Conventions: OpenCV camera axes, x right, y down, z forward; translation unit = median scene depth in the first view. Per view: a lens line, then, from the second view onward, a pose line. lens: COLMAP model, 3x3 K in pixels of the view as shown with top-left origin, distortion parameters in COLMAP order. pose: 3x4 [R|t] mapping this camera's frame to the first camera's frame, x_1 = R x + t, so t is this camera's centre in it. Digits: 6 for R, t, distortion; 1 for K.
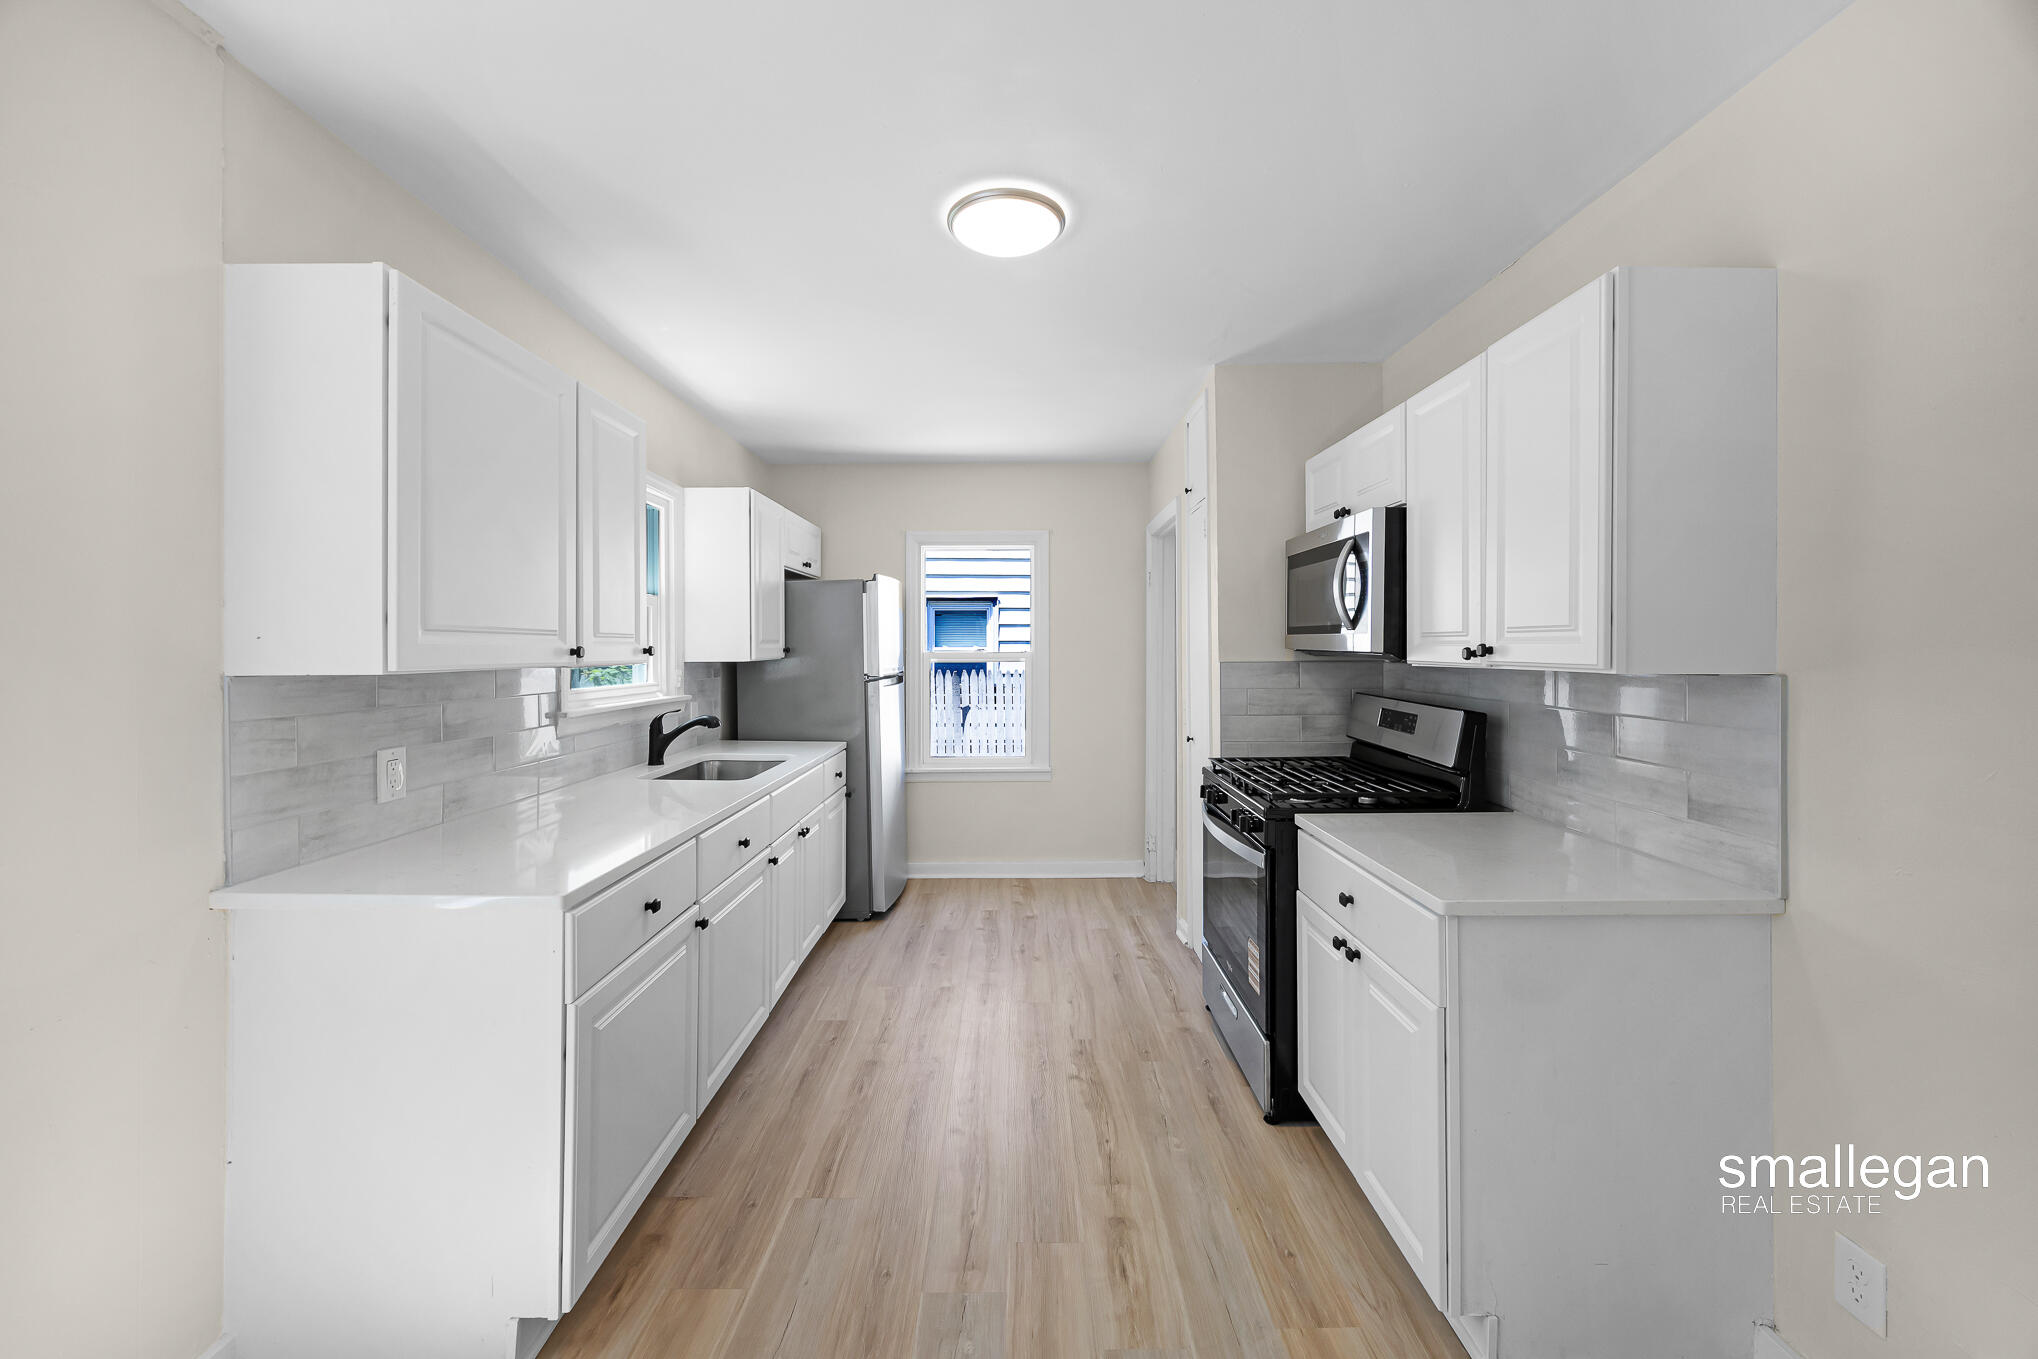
lens RADIAL K [[807.7, 0, 1020.5], [0, 807.7, 660.1], [0, 0, 1]] dist [0.011821, -0.000675]
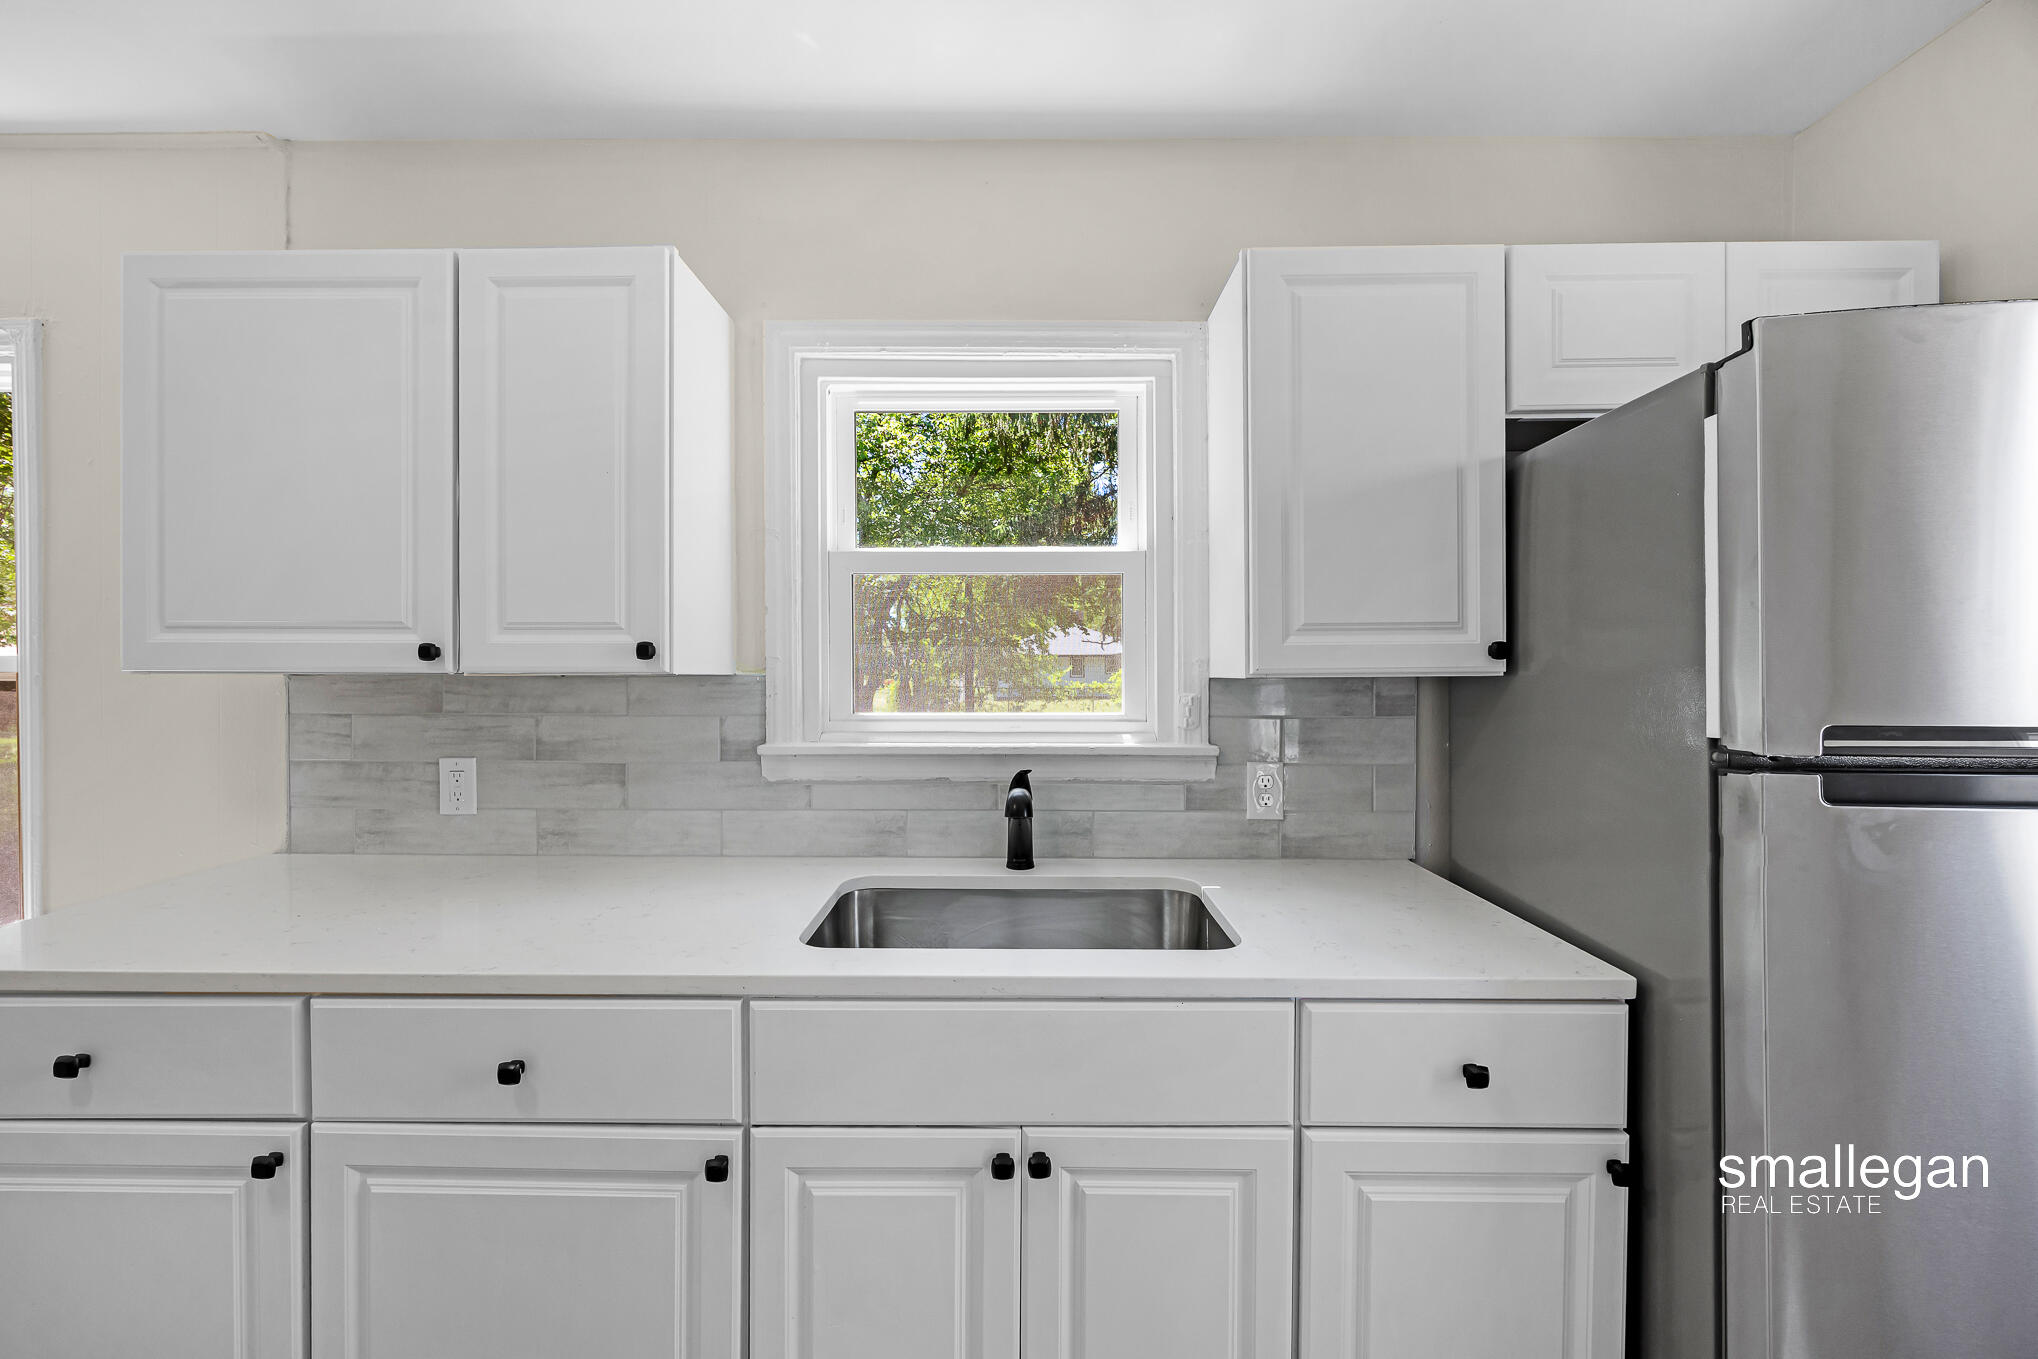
lens RADIAL K [[807.7, 0, 1020.6], [0, 807.7, 673.0], [0, 0, 1]] dist [0.011821, -0.000675]
pose [[-0.024007, 0.006375, -0.999691, 0.143261], [-0.013644, 0.999884, 0.006704, -0.004201], [0.999619, 0.013800, -0.023917, 1.688337]]
